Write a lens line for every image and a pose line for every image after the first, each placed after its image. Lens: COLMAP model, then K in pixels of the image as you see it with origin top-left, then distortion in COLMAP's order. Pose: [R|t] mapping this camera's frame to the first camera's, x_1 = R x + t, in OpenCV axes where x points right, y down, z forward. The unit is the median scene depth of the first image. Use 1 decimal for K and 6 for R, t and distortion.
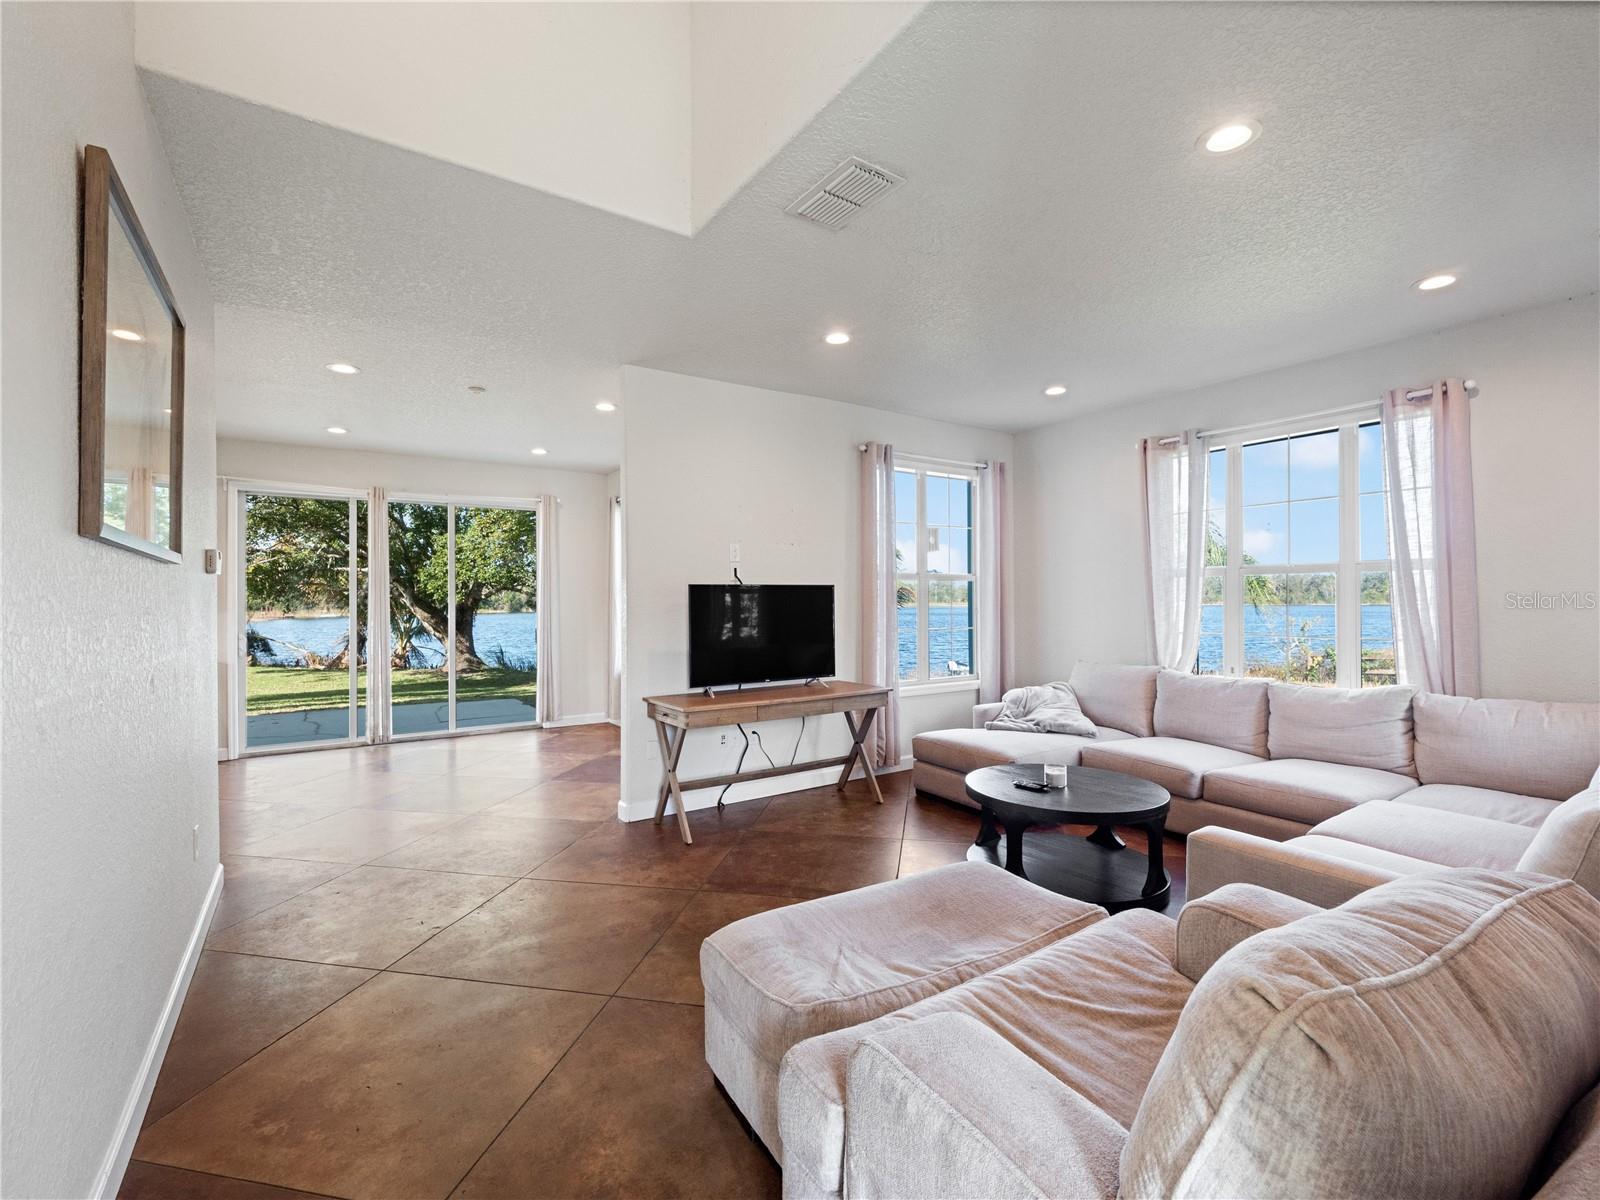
lens RADIAL K [[720.3, 0, 788.8], [0, 720.3, 596.6], [0, 0, 1]] dist [-0.001817, -0.000711]
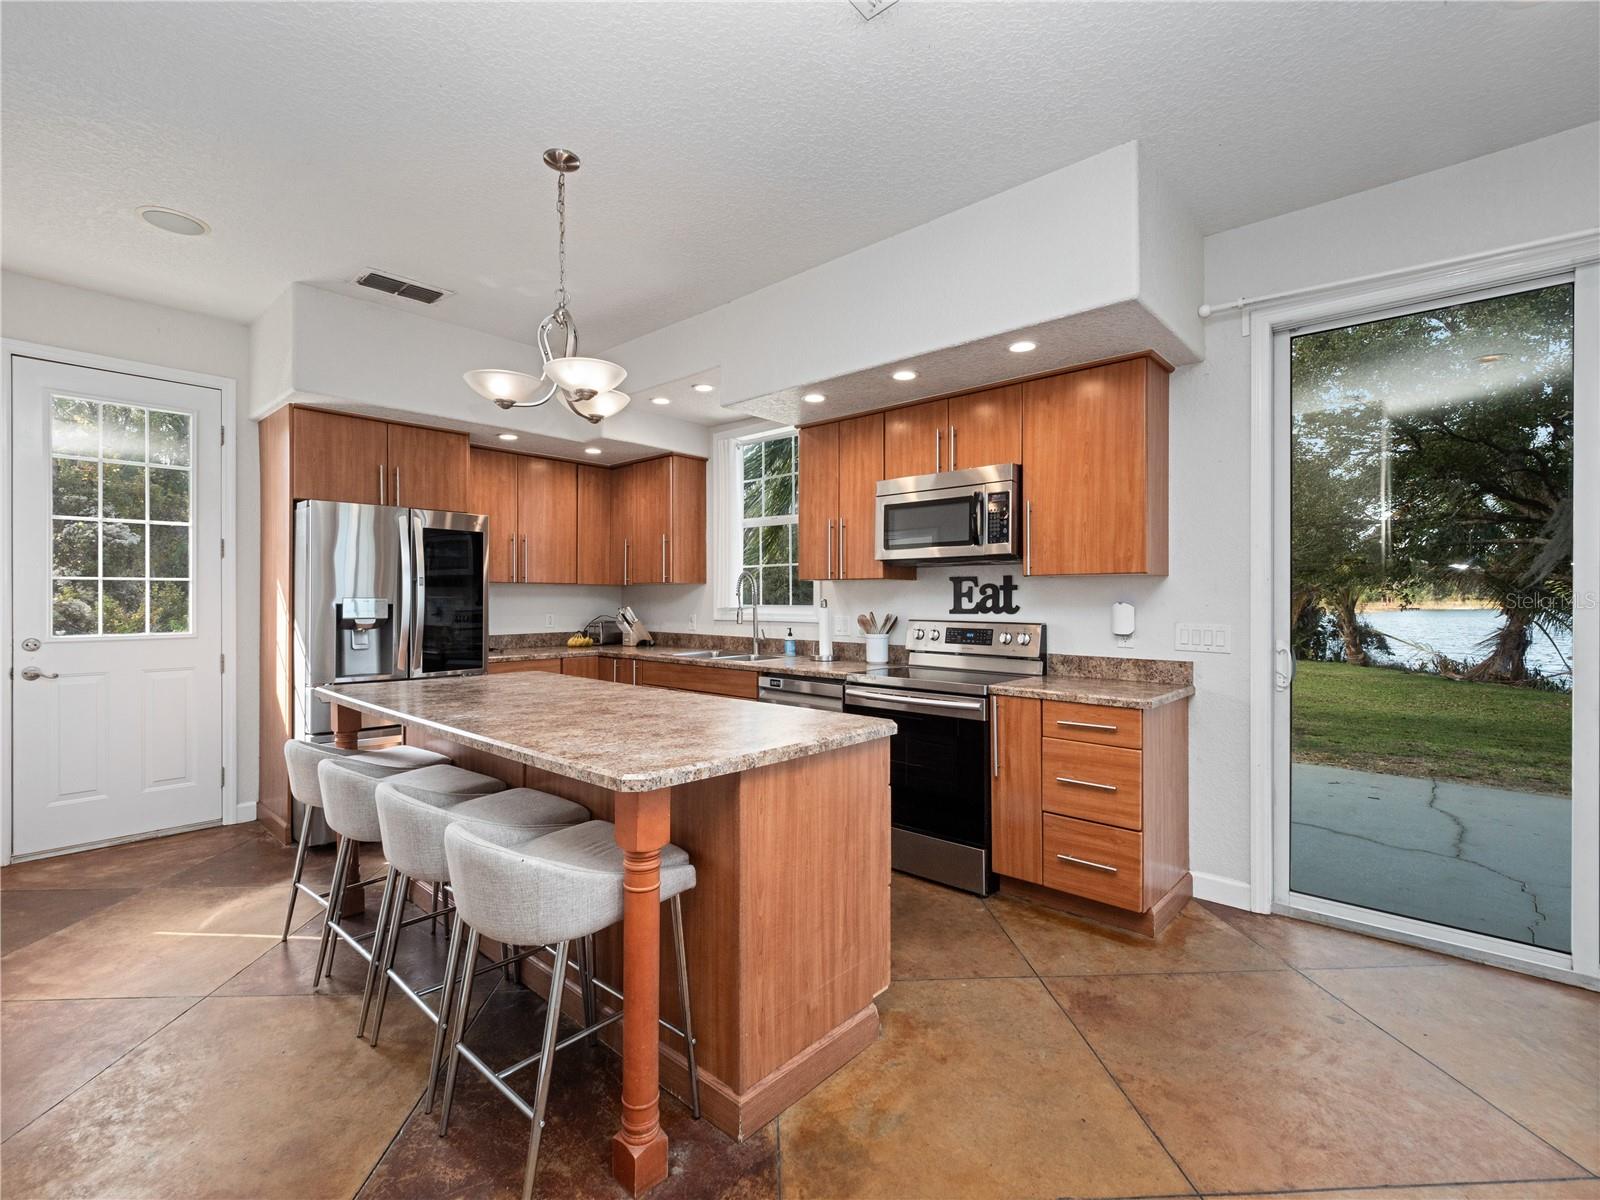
lens RADIAL K [[720.3, 0, 788.8], [0, 720.3, 596.6], [0, 0, 1]] dist [-0.001817, -0.000711]
pose [[0.251382, 0.006717, -0.967865, -0.269269], [0.005791, 0.999948, 0.008443, 0.011684], [0.967871, -0.007727, 0.251330, 0.396273]]
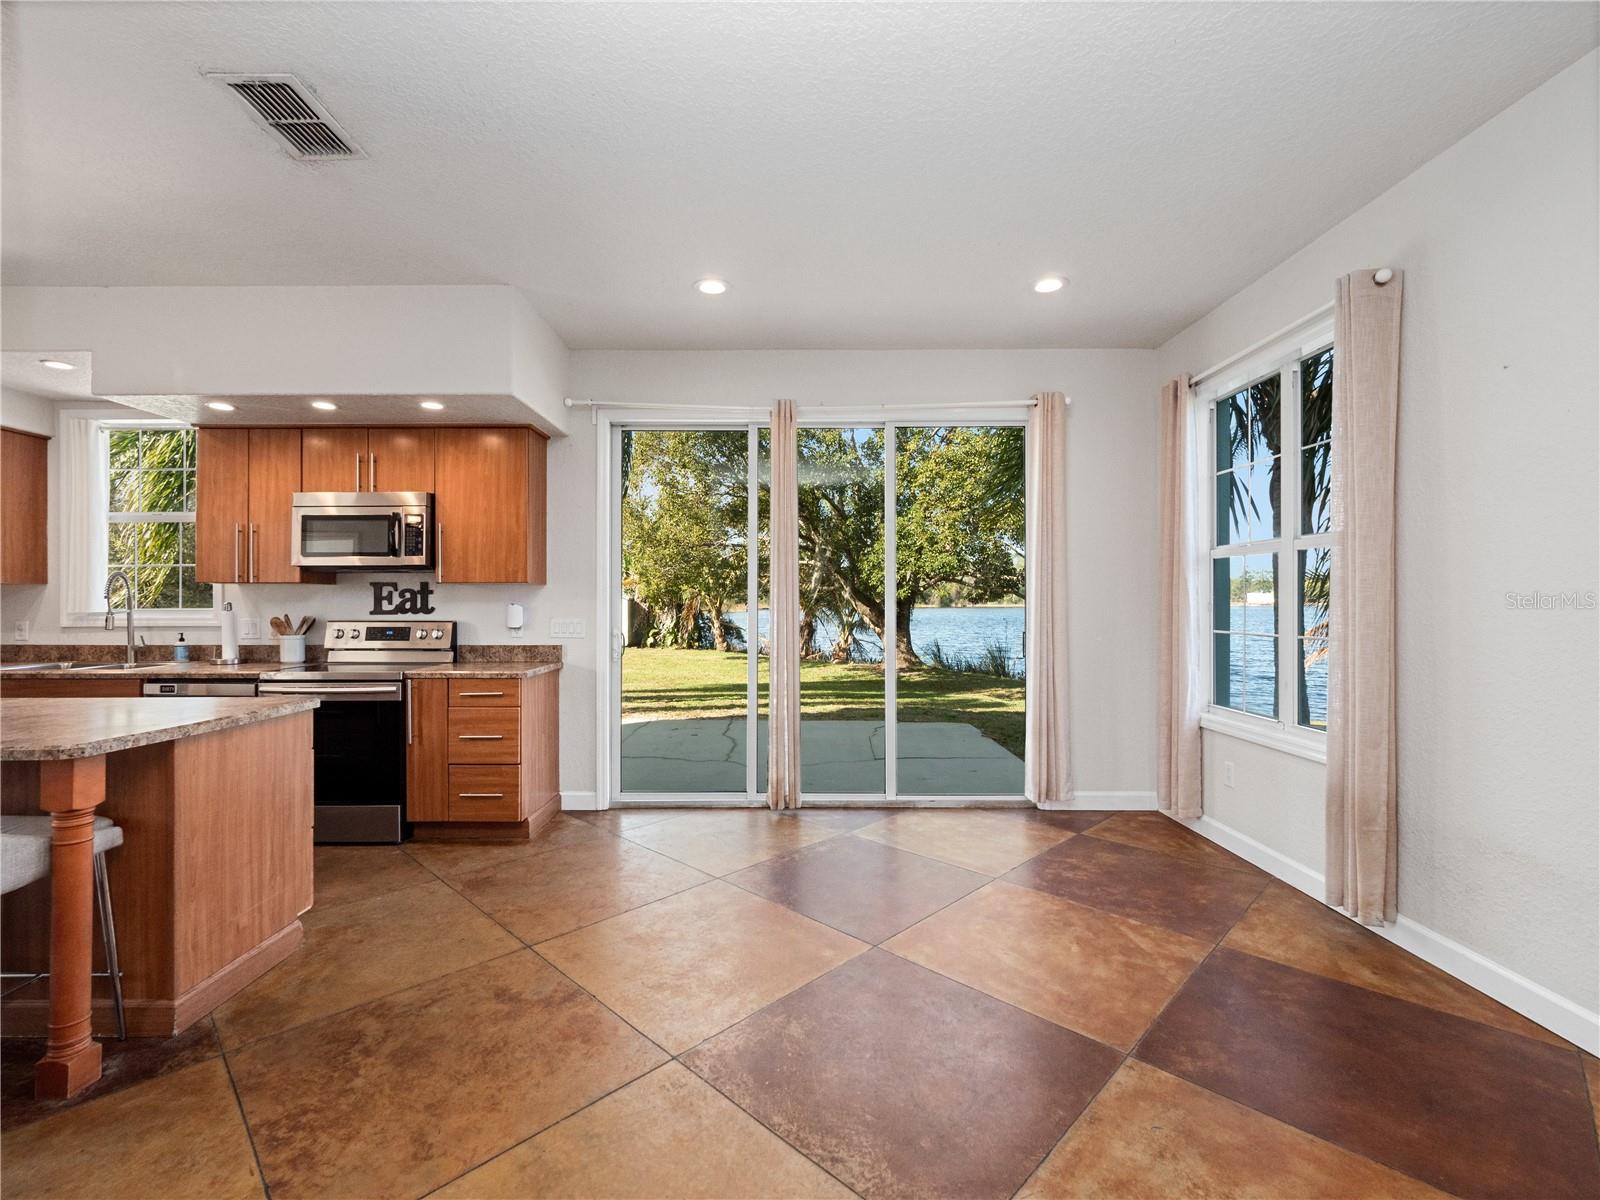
lens RADIAL K [[720.3, 0, 788.8], [0, 720.3, 596.6], [0, 0, 1]] dist [-0.001817, -0.000711]
pose [[0.838317, 0.003974, -0.545169, -0.163110], [-0.000729, 0.999981, 0.006167, 0.010675], [0.545183, -0.004773, 0.838304, 0.345871]]
